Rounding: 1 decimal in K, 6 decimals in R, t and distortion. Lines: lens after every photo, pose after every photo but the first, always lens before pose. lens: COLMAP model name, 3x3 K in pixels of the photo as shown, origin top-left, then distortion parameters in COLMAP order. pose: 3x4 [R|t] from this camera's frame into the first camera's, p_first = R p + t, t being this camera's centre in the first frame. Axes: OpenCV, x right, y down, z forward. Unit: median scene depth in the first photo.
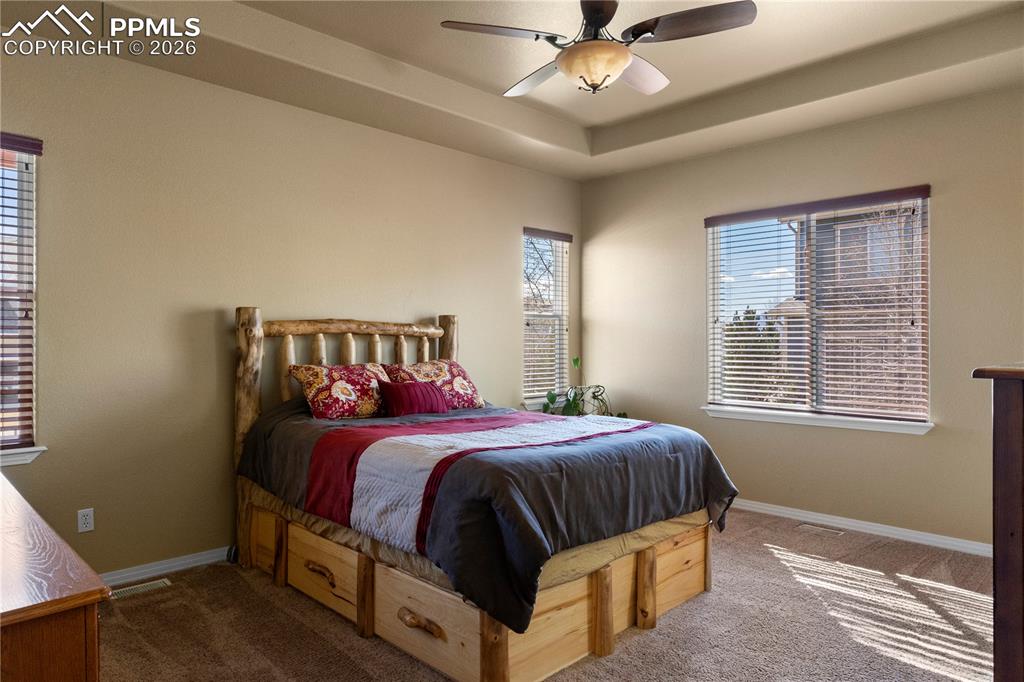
lens RADIAL K [[649.0, 0, 510.6], [0, 649.0, 339.6], [0, 0, 1]] dist [-0.000975, -0.000956]
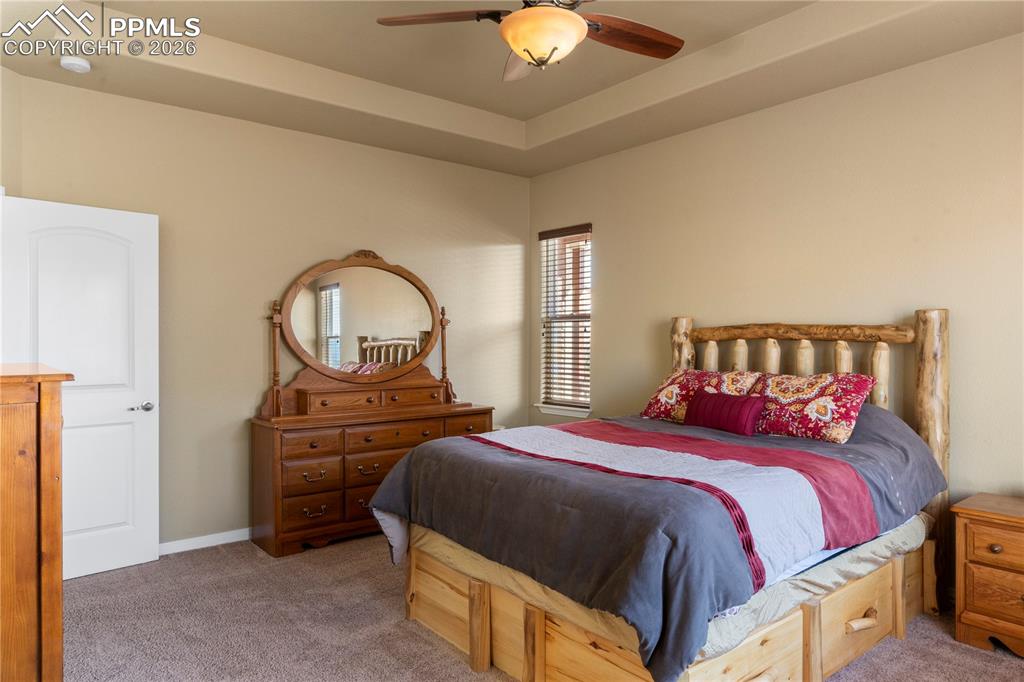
lens RADIAL K [[649.0, 0, 510.7], [0, 649.0, 342.7], [0, 0, 1]] dist [-0.000975, -0.000956]
pose [[-0.102515, 0.002740, -0.994728, 0.748928], [0.002793, 0.999993, 0.002466, -0.007423], [0.994728, -0.002525, -0.102522, 0.773883]]
